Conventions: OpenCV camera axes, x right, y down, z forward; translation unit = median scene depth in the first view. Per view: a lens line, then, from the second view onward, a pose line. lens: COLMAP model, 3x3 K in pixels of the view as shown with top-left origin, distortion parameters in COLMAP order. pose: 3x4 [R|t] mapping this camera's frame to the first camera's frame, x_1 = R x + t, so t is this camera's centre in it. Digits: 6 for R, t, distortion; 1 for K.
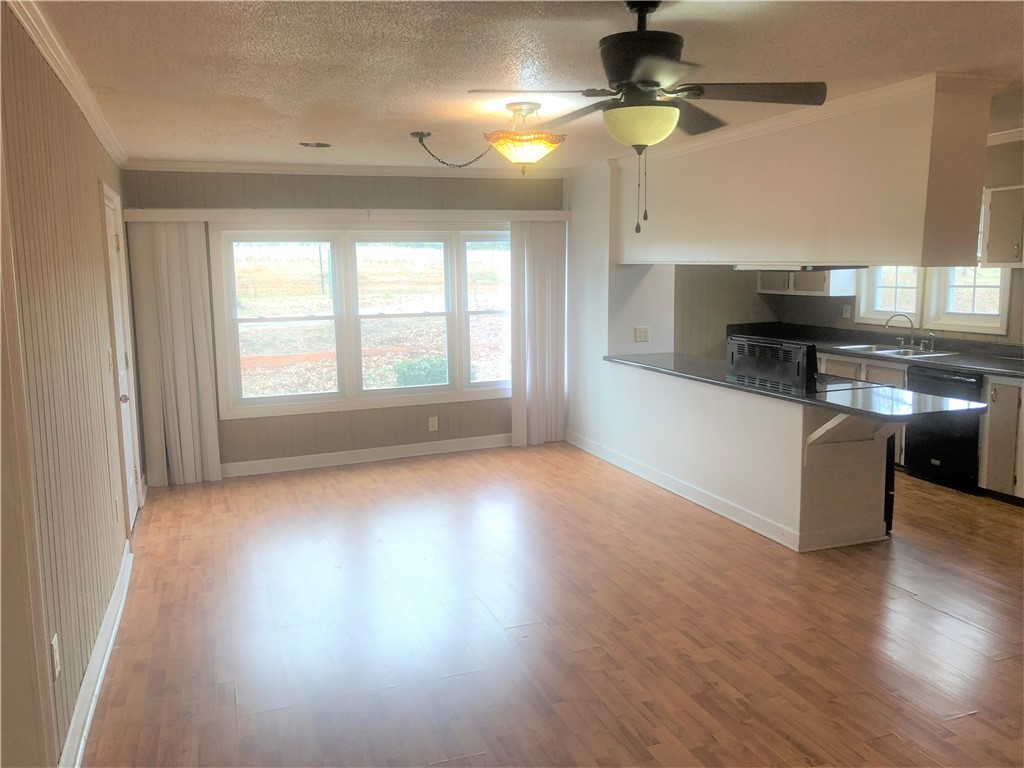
lens RADIAL K [[842.7, 0, 512.0], [0, 842.7, 384.0], [0, 0, 1]] dist [0.064490, -0.102842]
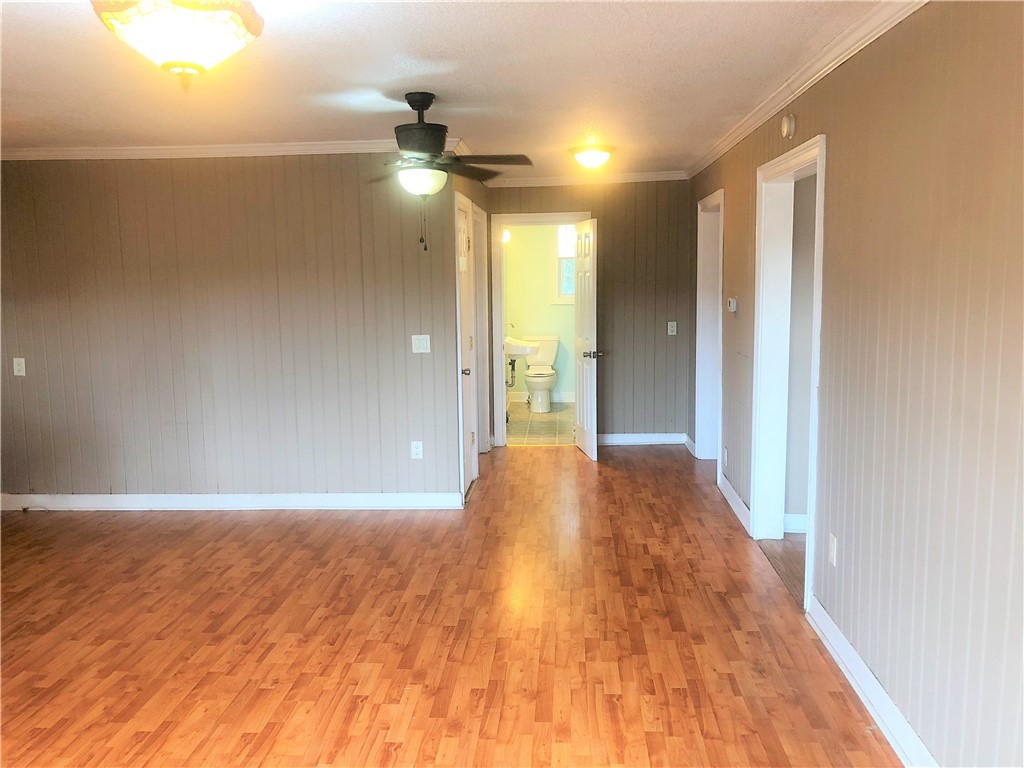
lens RADIAL K [[842.7, 0, 512.0], [0, 842.7, 384.0], [0, 0, 1]] dist [0.064490, -0.102842]
pose [[-0.917545, -0.019803, 0.397137, -0.290428], [0.085866, 0.965326, 0.246521, -0.147063], [-0.388249, 0.260295, -0.884030, 1.119267]]
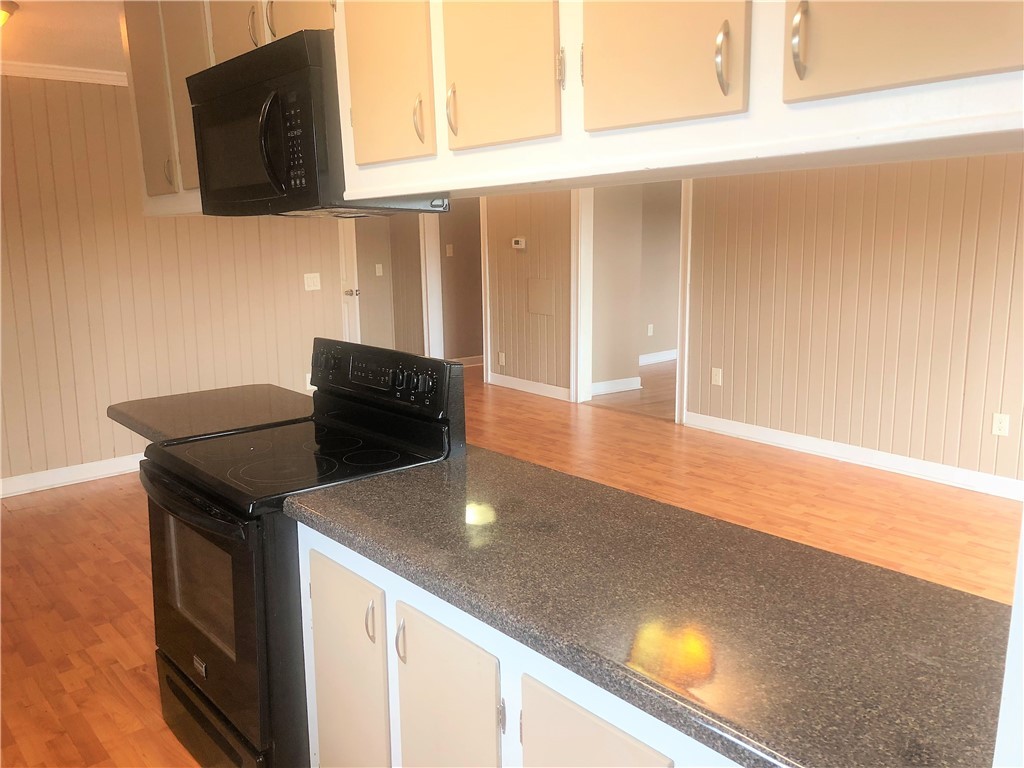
lens RADIAL K [[842.7, 0, 512.0], [0, 842.7, 384.0], [0, 0, 1]] dist [0.064490, -0.102842]
pose [[-0.931870, 0.103390, -0.347750, 0.369391], [-0.015713, 0.946131, 0.323403, -0.188489], [0.362453, 0.306833, -0.880046, 1.362478]]
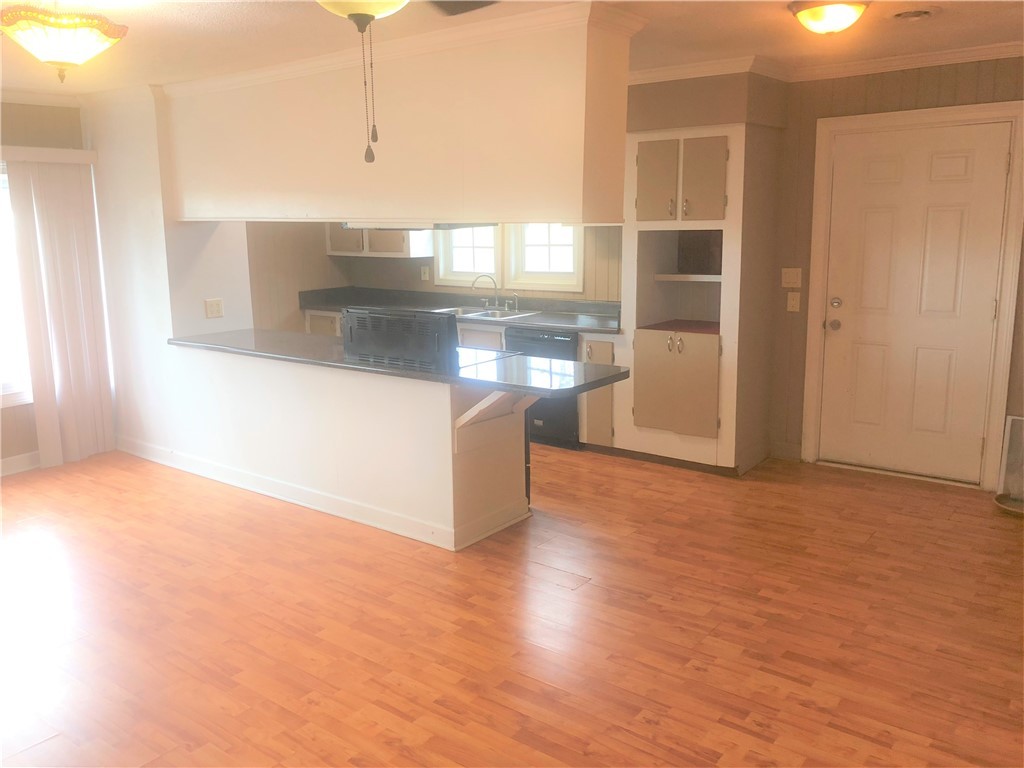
lens RADIAL K [[842.7, 0, 512.0], [0, 842.7, 384.0], [0, 0, 1]] dist [0.064490, -0.102842]
pose [[0.846114, -0.100236, 0.523492, -0.046131], [0.076413, 0.994824, 0.066979, -0.024630], [-0.527496, -0.016670, 0.849394, 0.195589]]
